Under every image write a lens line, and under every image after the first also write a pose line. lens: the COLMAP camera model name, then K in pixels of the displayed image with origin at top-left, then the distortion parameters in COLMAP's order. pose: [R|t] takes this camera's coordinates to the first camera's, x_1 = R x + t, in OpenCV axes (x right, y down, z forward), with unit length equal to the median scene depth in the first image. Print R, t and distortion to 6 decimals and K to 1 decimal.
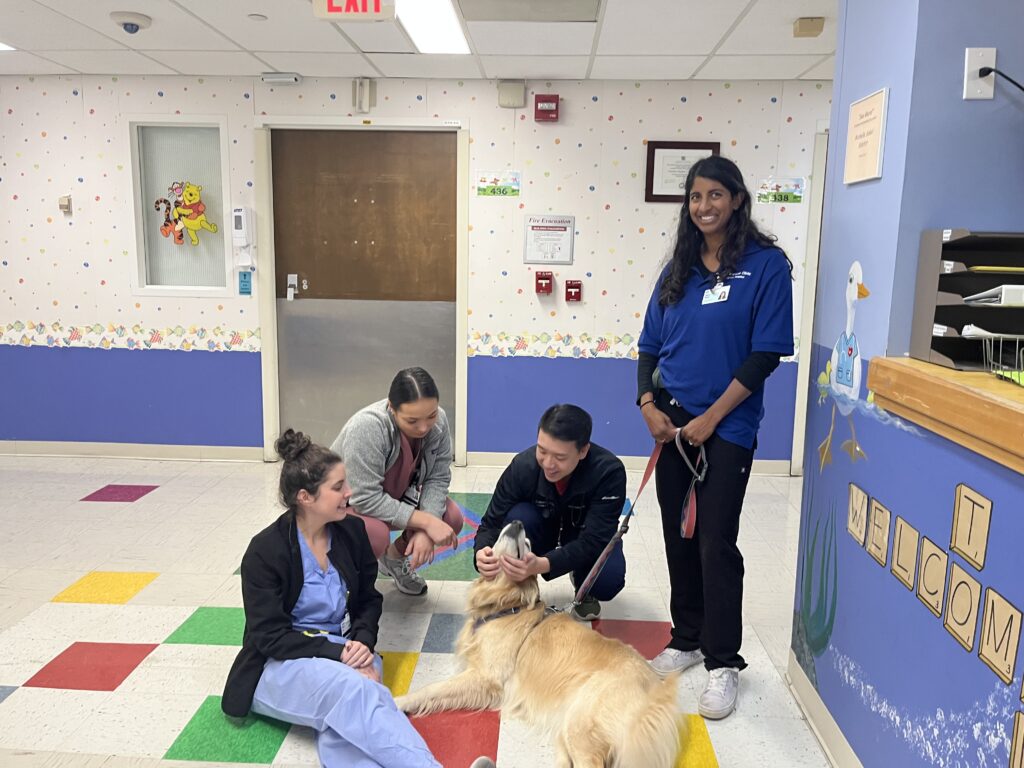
lens RADIAL K [[783.3, 0, 512.4], [0, 783.3, 384.5], [0, 0, 1]] dist [0.000509, -0.029480]
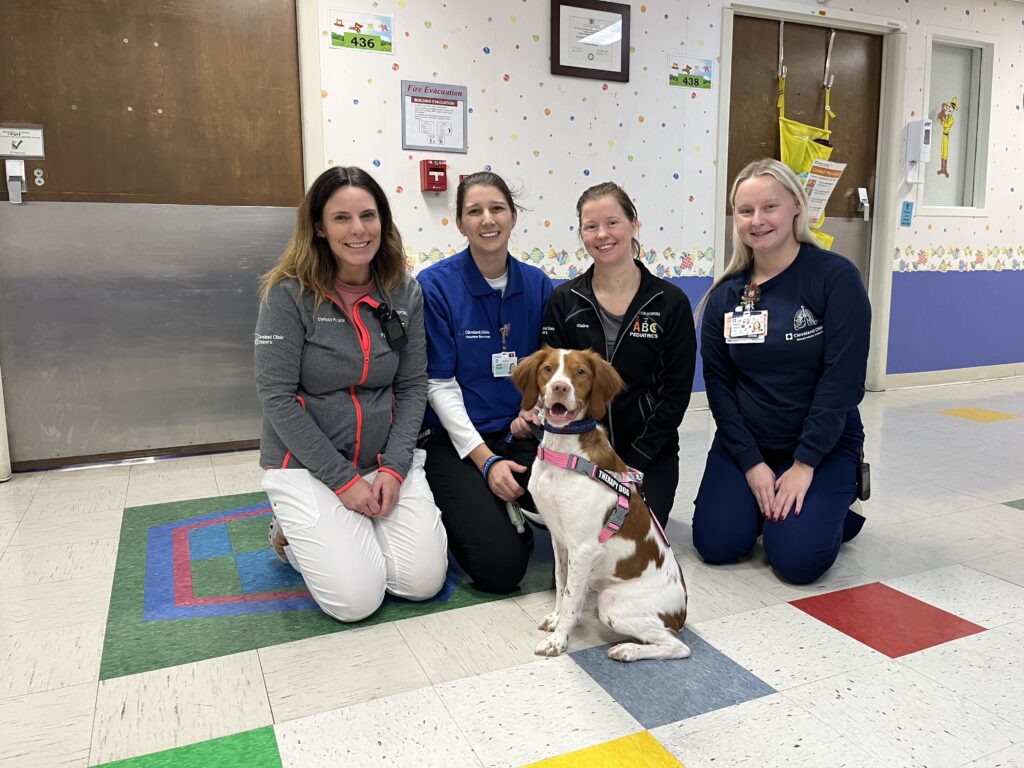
lens RADIAL K [[783.3, 0, 514.1], [0, 783.3, 380.2], [0, 0, 1]] dist [0.000509, -0.029480]
pose [[0.884730, -0.091737, 0.456987, -0.240689], [0.095683, 0.995305, 0.014556, 0.052923], [-0.456176, 0.030848, 0.889355, 0.331674]]
